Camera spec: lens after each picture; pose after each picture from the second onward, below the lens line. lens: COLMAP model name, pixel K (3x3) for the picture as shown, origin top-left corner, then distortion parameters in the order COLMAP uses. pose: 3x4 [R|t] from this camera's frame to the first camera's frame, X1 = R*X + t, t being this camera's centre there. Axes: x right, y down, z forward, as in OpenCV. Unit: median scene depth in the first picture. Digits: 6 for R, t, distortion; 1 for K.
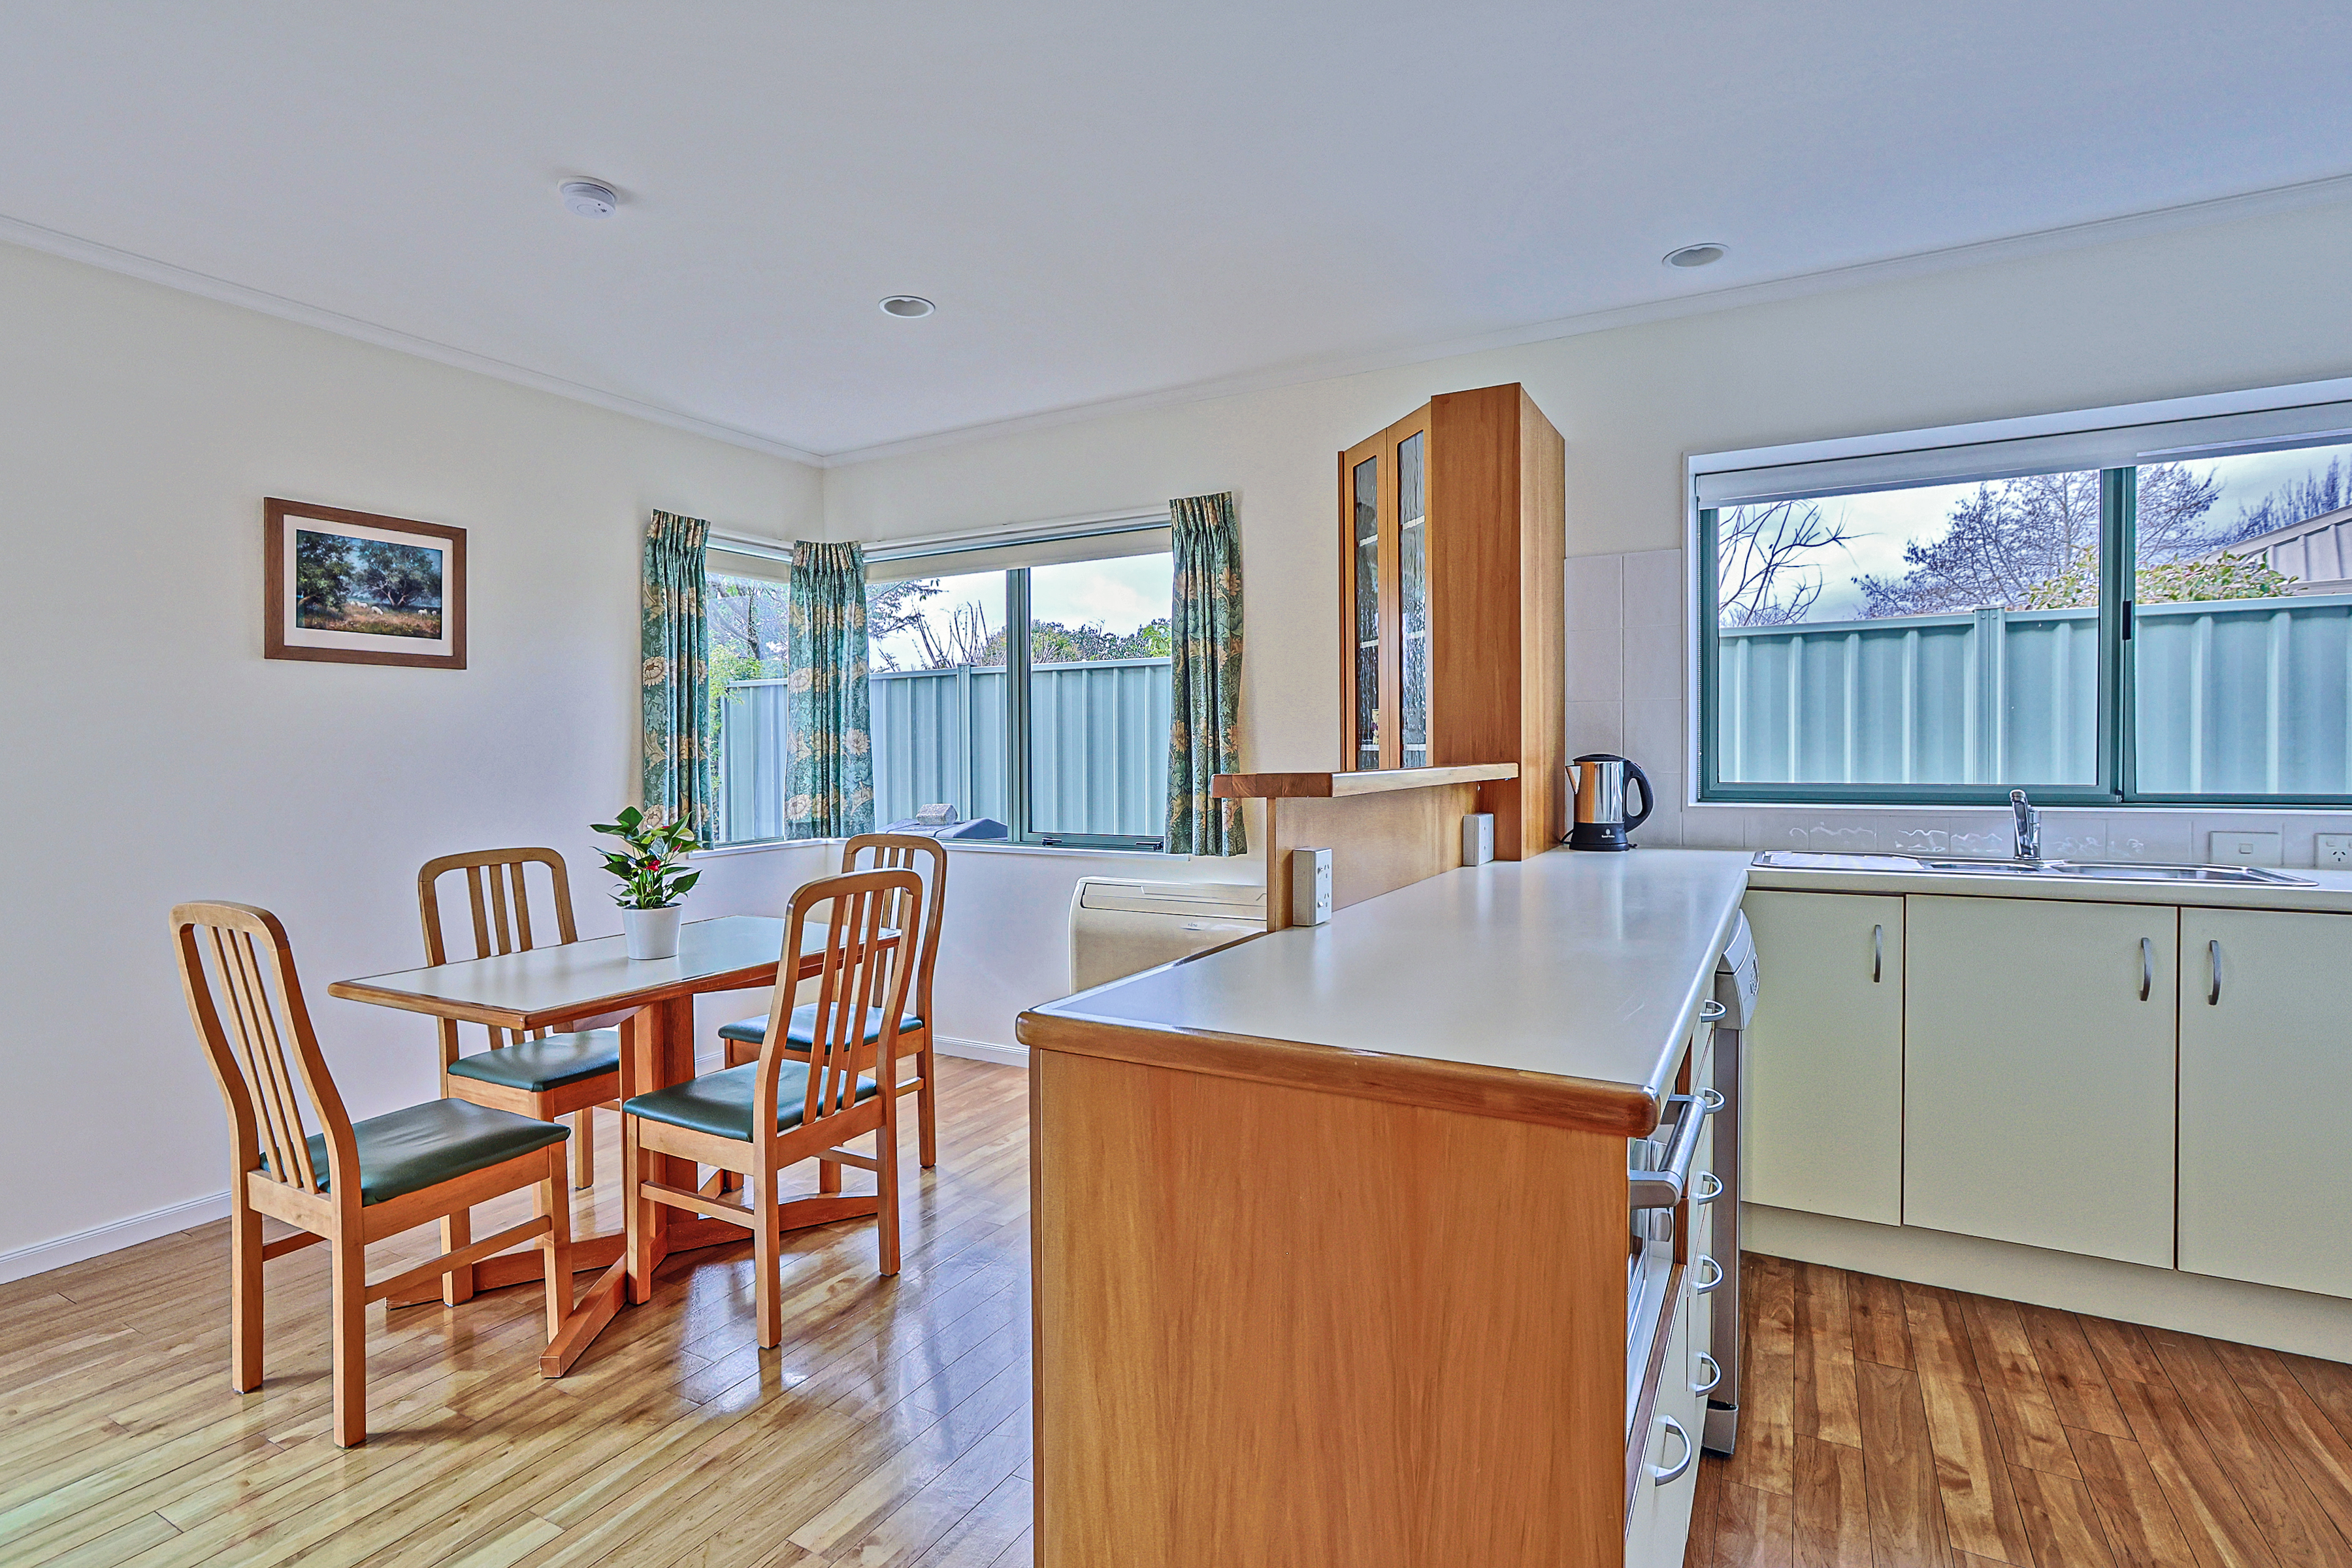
lens RADIAL K [[1151.6, 0, 1119.4], [0, 1151.6, 766.8], [0, 0, 1]] dist [-0.040601, 0.020180]
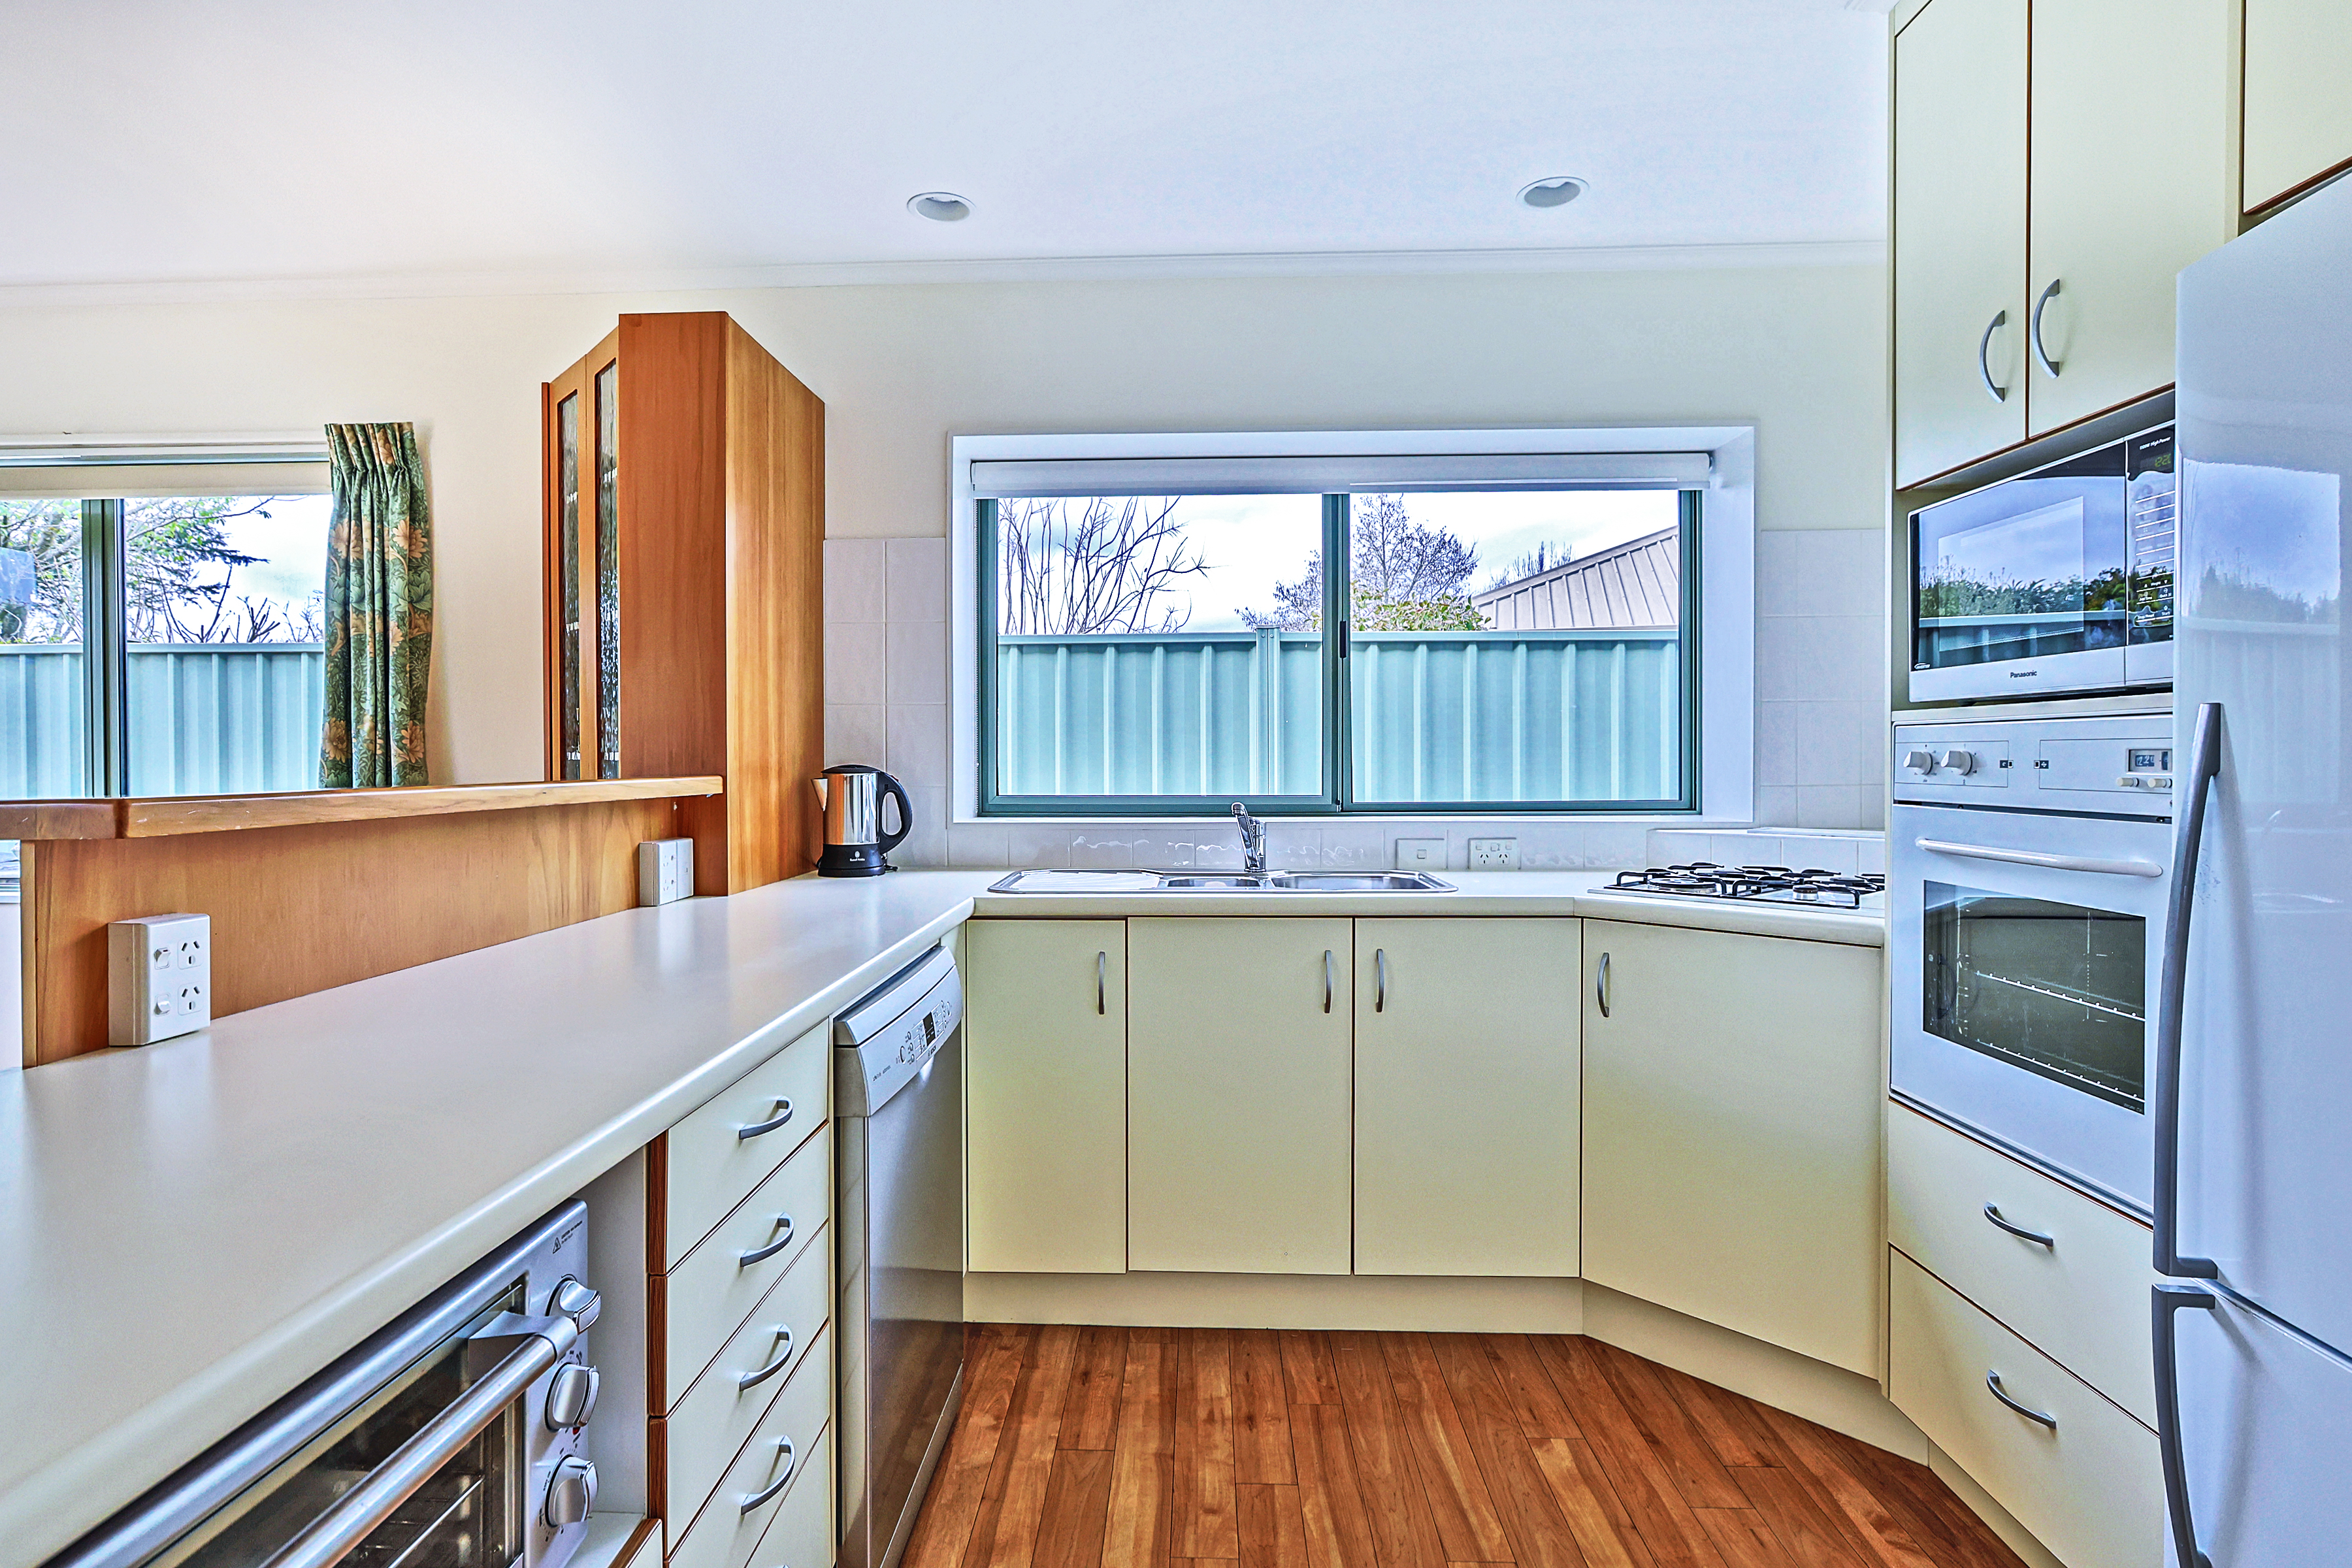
lens RADIAL K [[1151.6, 0, 1119.4], [0, 1151.6, 766.8], [0, 0, 1]] dist [-0.040601, 0.020180]
pose [[0.893485, 0.001011, 0.449092, 0.236066], [0.001624, 0.999984, -0.005482, -0.004961], [-0.449090, 0.005628, 0.893469, 0.142843]]
